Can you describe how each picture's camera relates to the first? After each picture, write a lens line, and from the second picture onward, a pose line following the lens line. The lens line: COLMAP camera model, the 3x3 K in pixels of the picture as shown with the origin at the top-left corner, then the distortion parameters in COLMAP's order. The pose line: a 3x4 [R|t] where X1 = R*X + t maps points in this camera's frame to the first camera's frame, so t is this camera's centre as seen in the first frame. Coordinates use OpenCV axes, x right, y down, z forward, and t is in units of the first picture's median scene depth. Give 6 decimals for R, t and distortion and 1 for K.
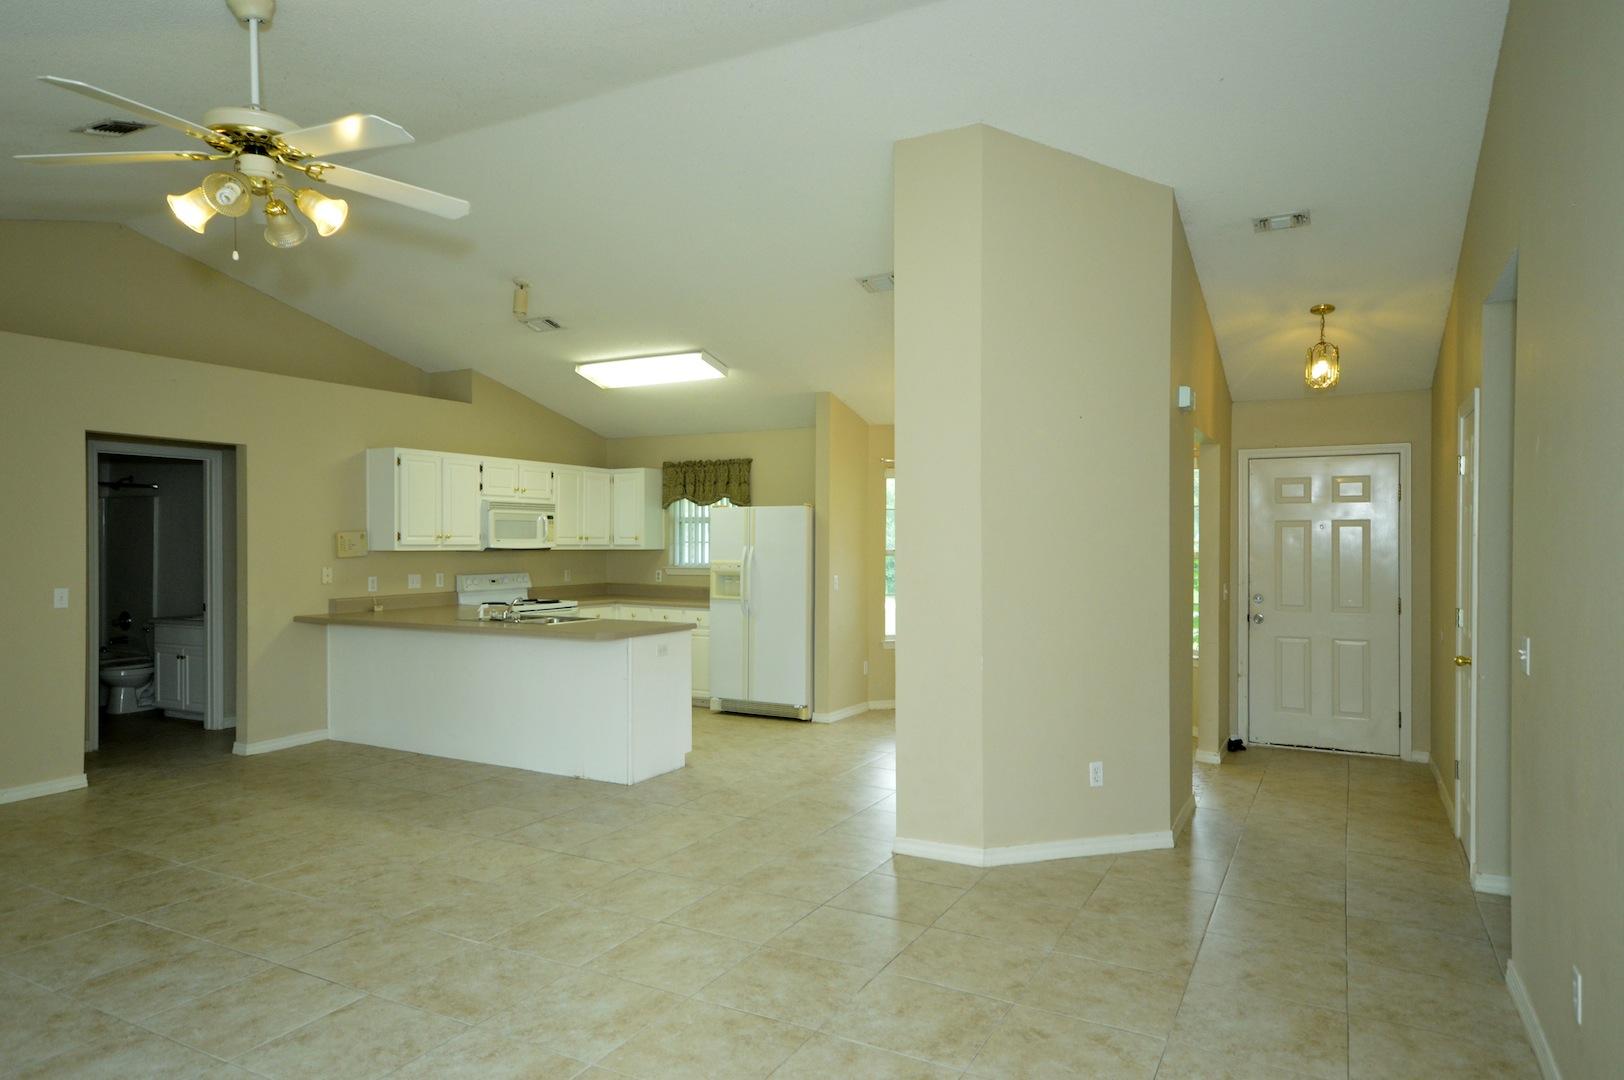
lens RADIAL K [[981.2, 0, 800.8], [0, 981.2, 541.0], [0, 0, 1]] dist [0.002678, 0.019074]
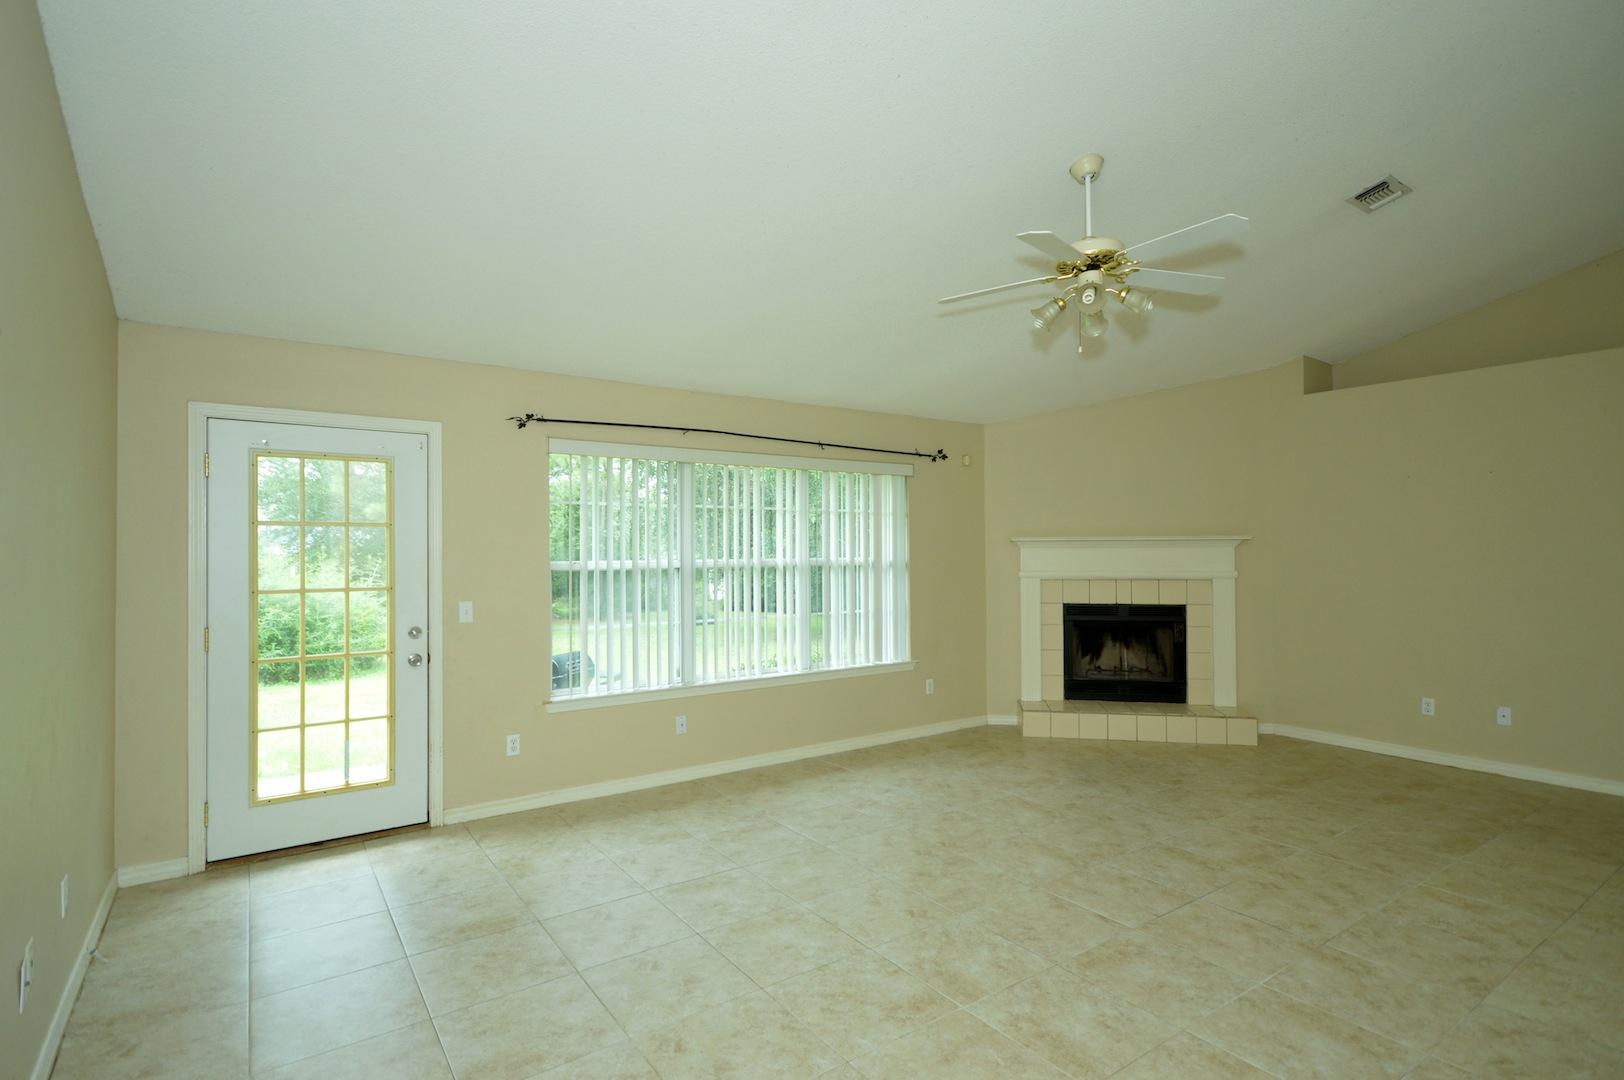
lens RADIAL K [[797.6, 0, 817.4], [0, 797.6, 548.8], [0, 0, 1]] dist [0.000905, -0.000522]
pose [[-0.431935, -0.001929, -0.901902, 0.236302], [0.003310, 0.999988, -0.003724, 0.001635], [0.901898, -0.004594, -0.431924, 0.426372]]
